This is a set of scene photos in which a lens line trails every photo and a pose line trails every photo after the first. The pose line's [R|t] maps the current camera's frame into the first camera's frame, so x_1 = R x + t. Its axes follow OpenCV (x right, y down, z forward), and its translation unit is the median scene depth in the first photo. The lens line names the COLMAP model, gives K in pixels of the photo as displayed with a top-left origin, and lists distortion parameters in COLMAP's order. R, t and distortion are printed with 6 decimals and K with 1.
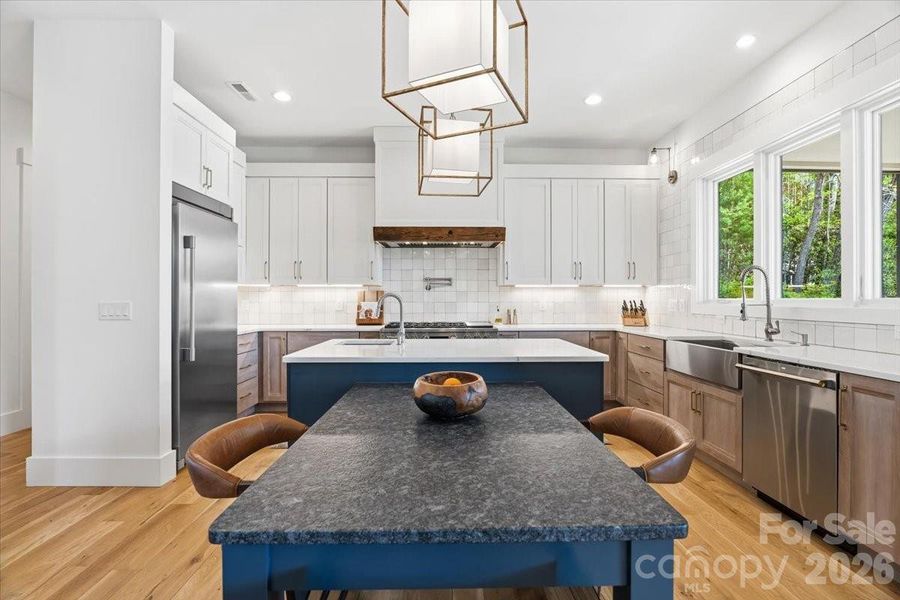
lens RADIAL K [[410.0, 0, 447.5], [0, 410.0, 298.4], [0, 0, 1]] dist [-0.013723, 0.001017]
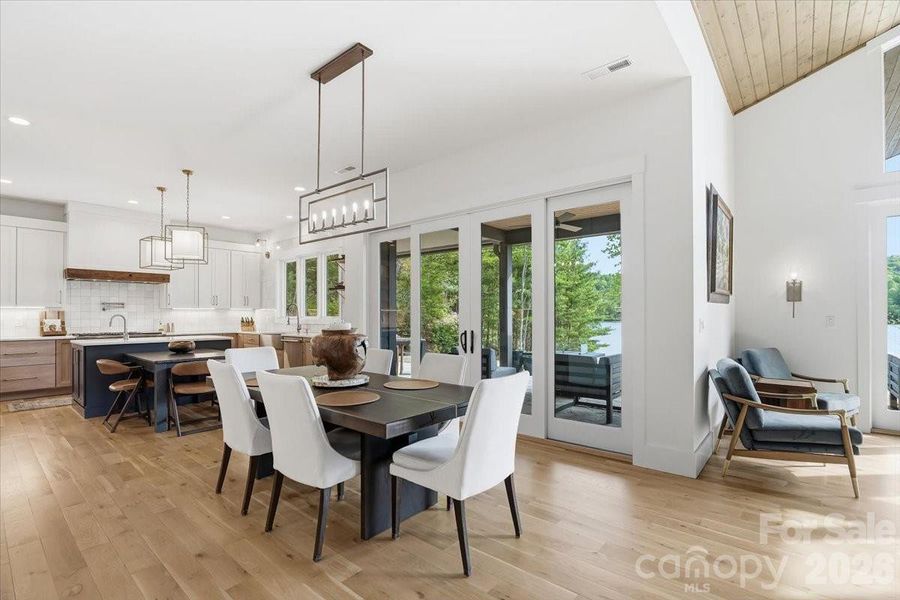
lens RADIAL K [[410.0, 0, 445.4], [0, 410.0, 312.8], [0, 0, 1]] dist [-0.013723, 0.001017]
pose [[0.659574, 0.001838, 0.751637, -0.354943], [0.002839, 0.999984, -0.004937, -0.002581], [-0.751634, 0.005390, 0.659558, -0.919834]]
